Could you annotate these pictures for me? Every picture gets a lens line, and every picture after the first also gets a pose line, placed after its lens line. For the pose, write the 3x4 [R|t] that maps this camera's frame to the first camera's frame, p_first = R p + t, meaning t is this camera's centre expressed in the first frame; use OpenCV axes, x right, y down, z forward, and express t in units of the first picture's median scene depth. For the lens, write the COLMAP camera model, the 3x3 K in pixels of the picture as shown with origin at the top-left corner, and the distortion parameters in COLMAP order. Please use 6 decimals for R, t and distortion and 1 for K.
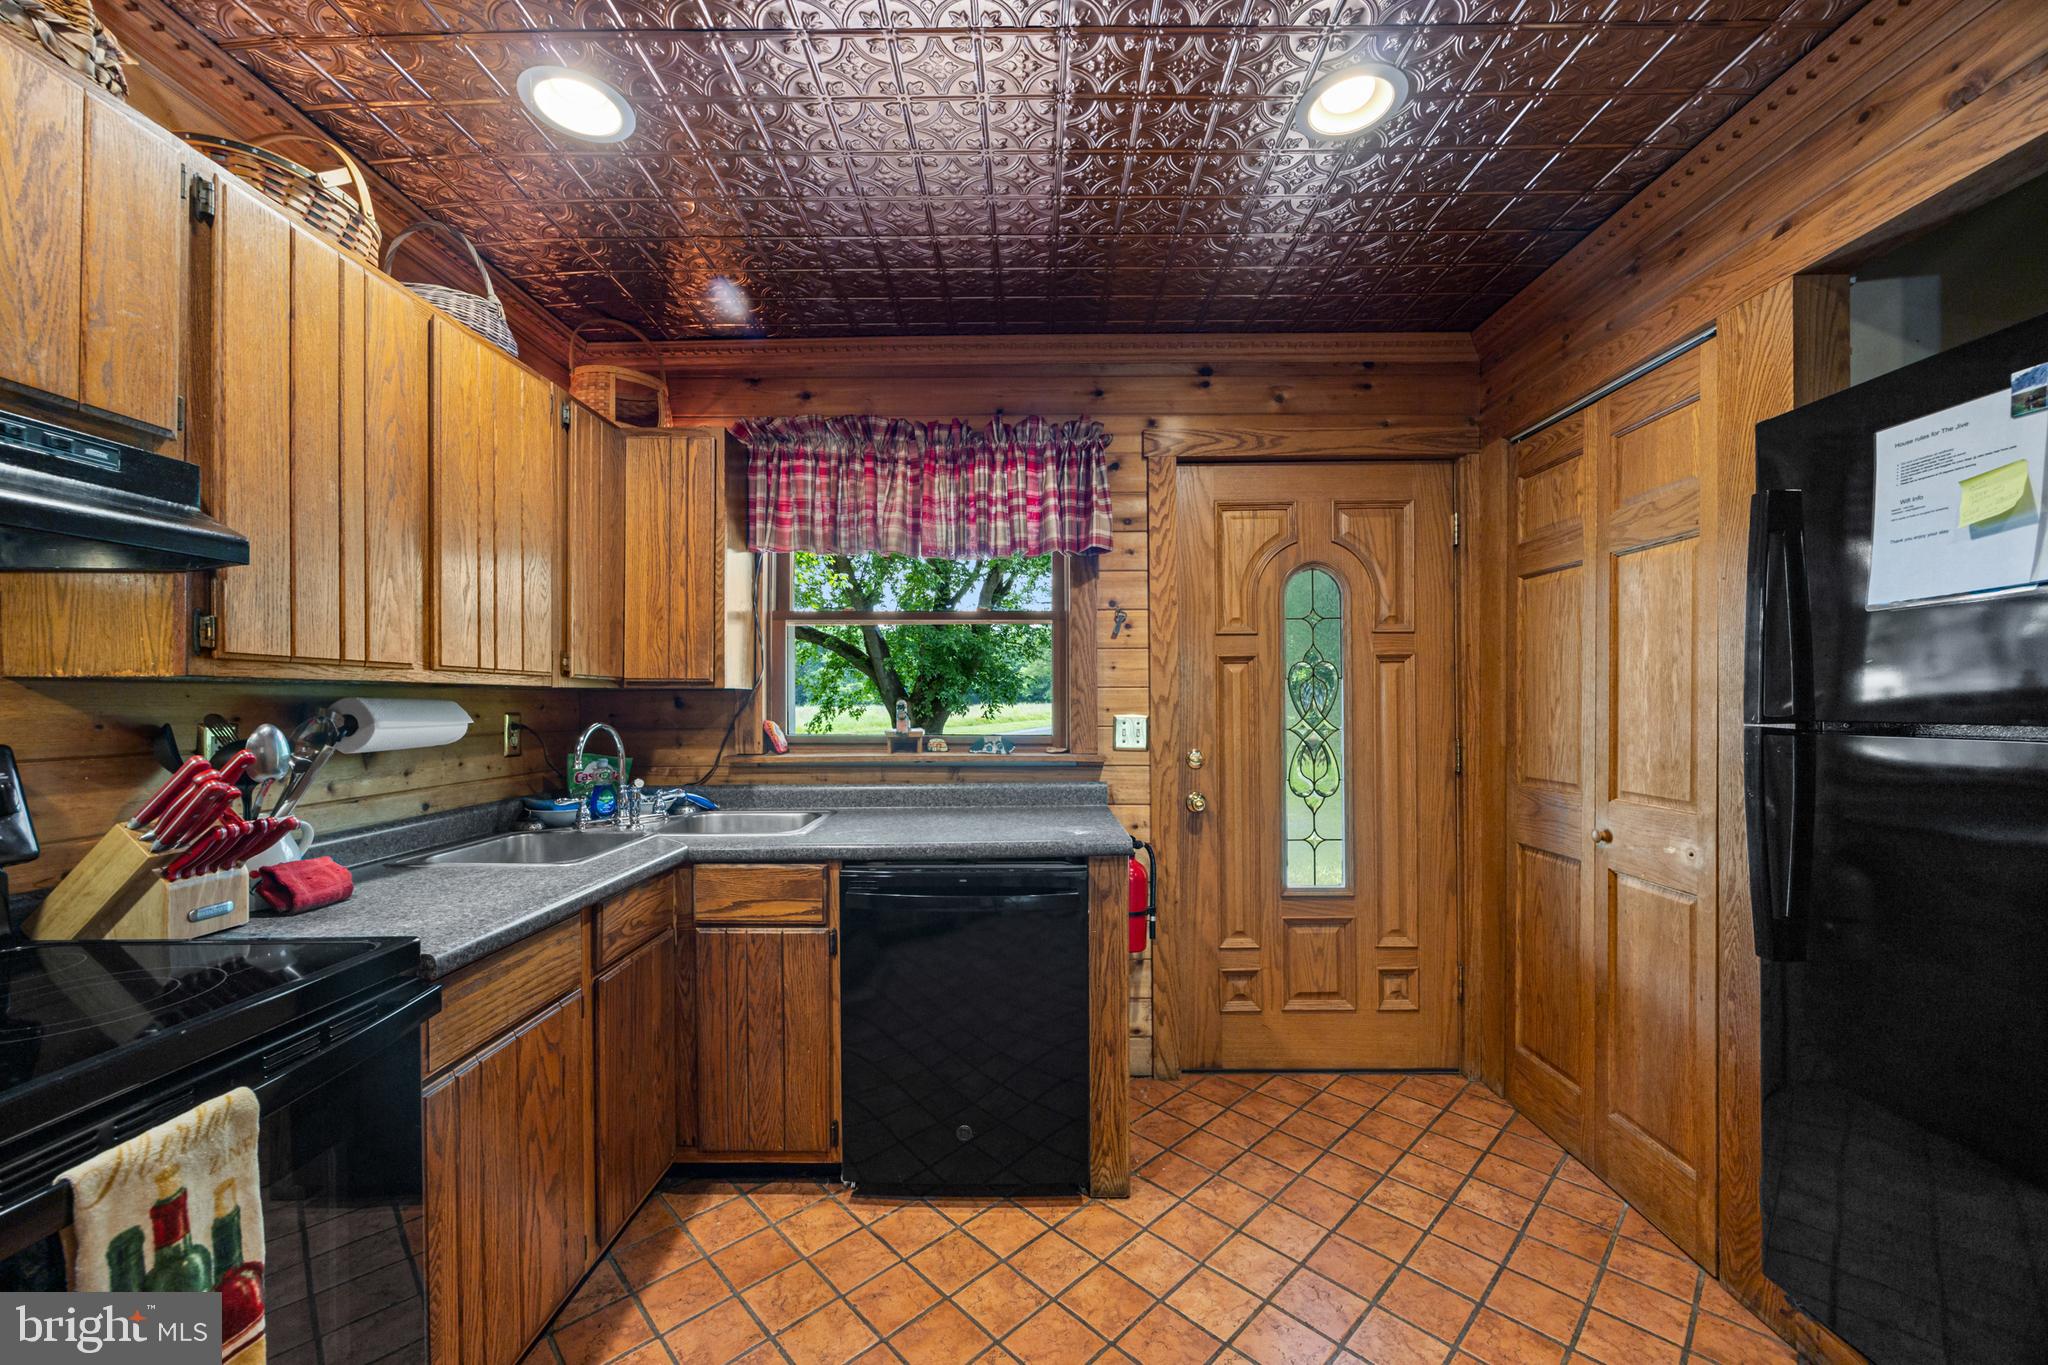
lens RADIAL K [[788.8, 0, 1019.0], [0, 788.8, 702.2], [0, 0, 1]] dist [-0.000658, 0.000777]
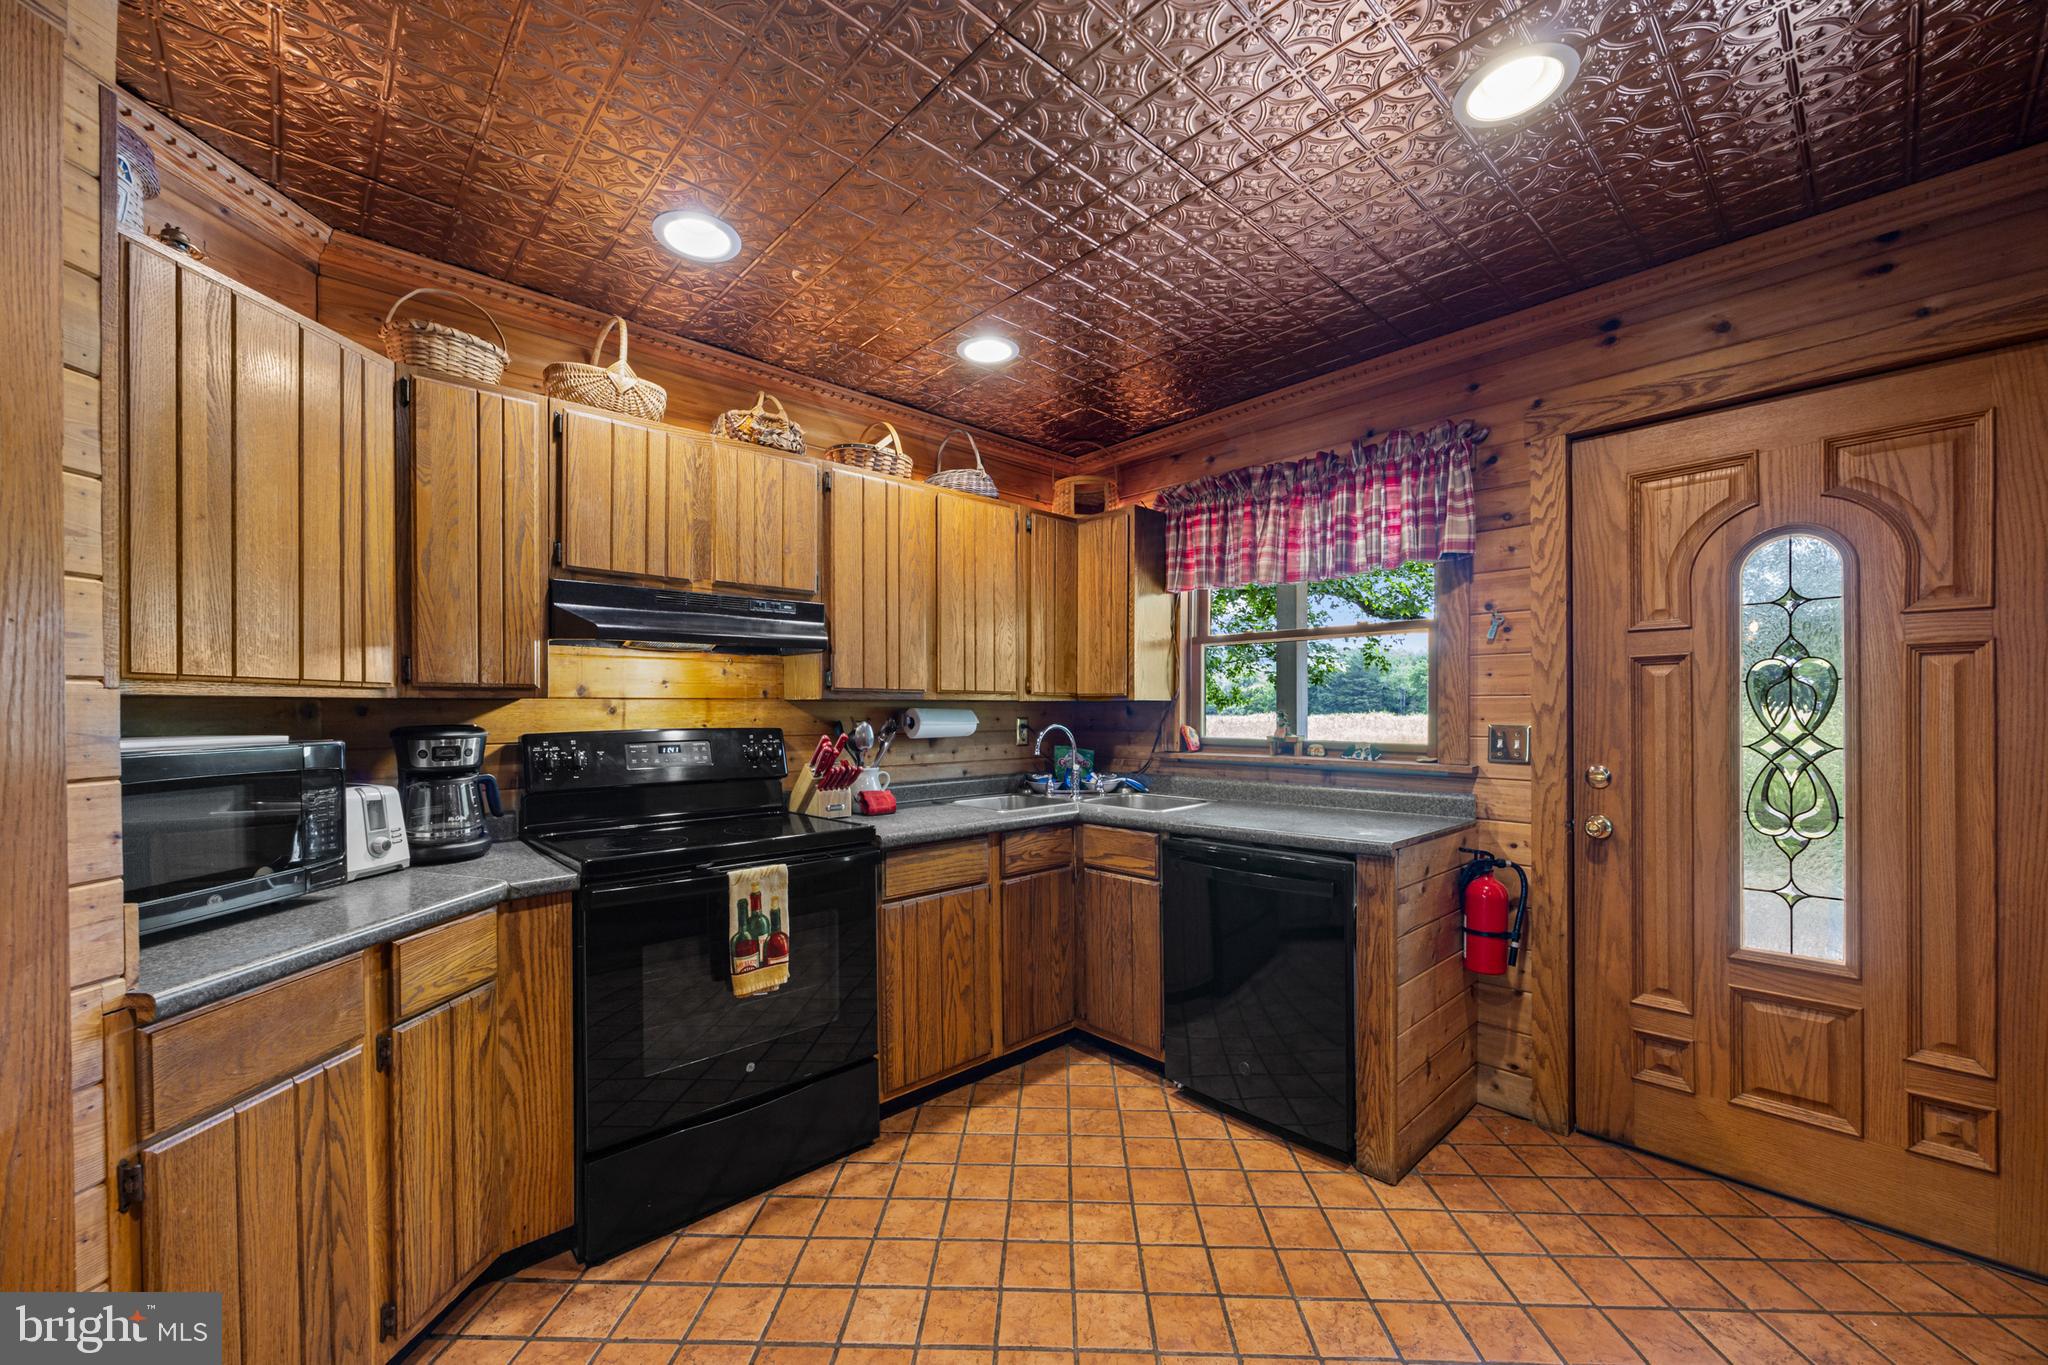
lens RADIAL K [[788.8, 0, 1019.4], [0, 788.8, 716.7], [0, 0, 1]] dist [-0.000658, 0.000777]
pose [[0.688527, 0.006883, -0.725178, 0.438995], [-0.000983, 0.999963, 0.008559, -0.001127], [0.725210, -0.005180, 0.688508, -0.060148]]
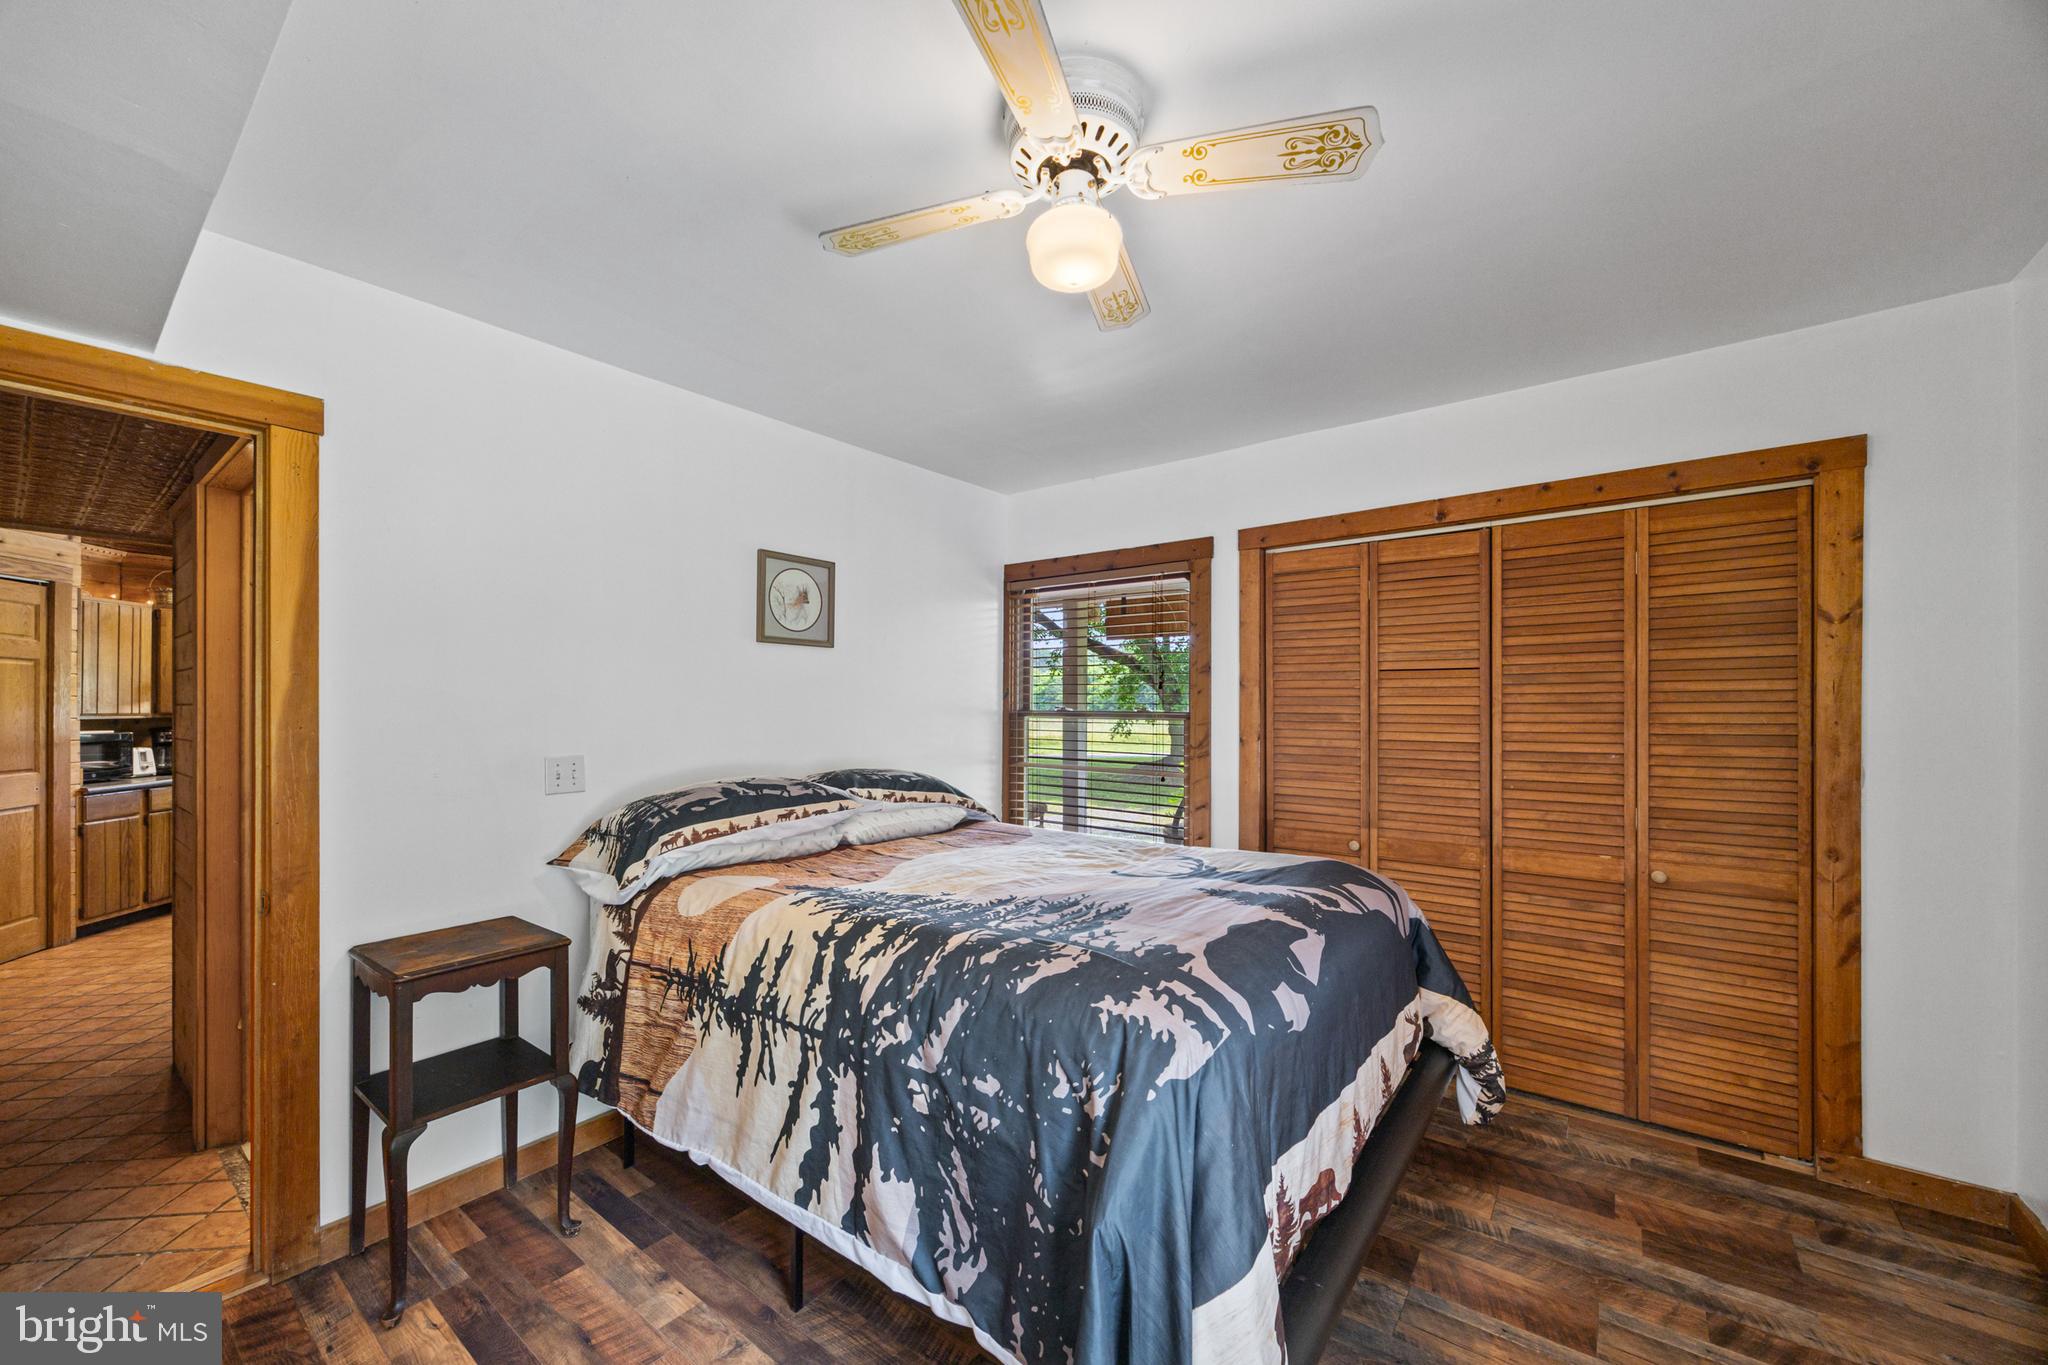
lens RADIAL K [[788.8, 0, 1017.5], [0, 788.8, 698.8], [0, 0, 1]] dist [-0.000658, 0.000777]
pose [[0.795715, -0.003985, -0.605658, 2.701869], [-0.000476, 0.999974, -0.007205, -0.049592], [0.605671, 0.006021, 0.795693, -0.259038]]
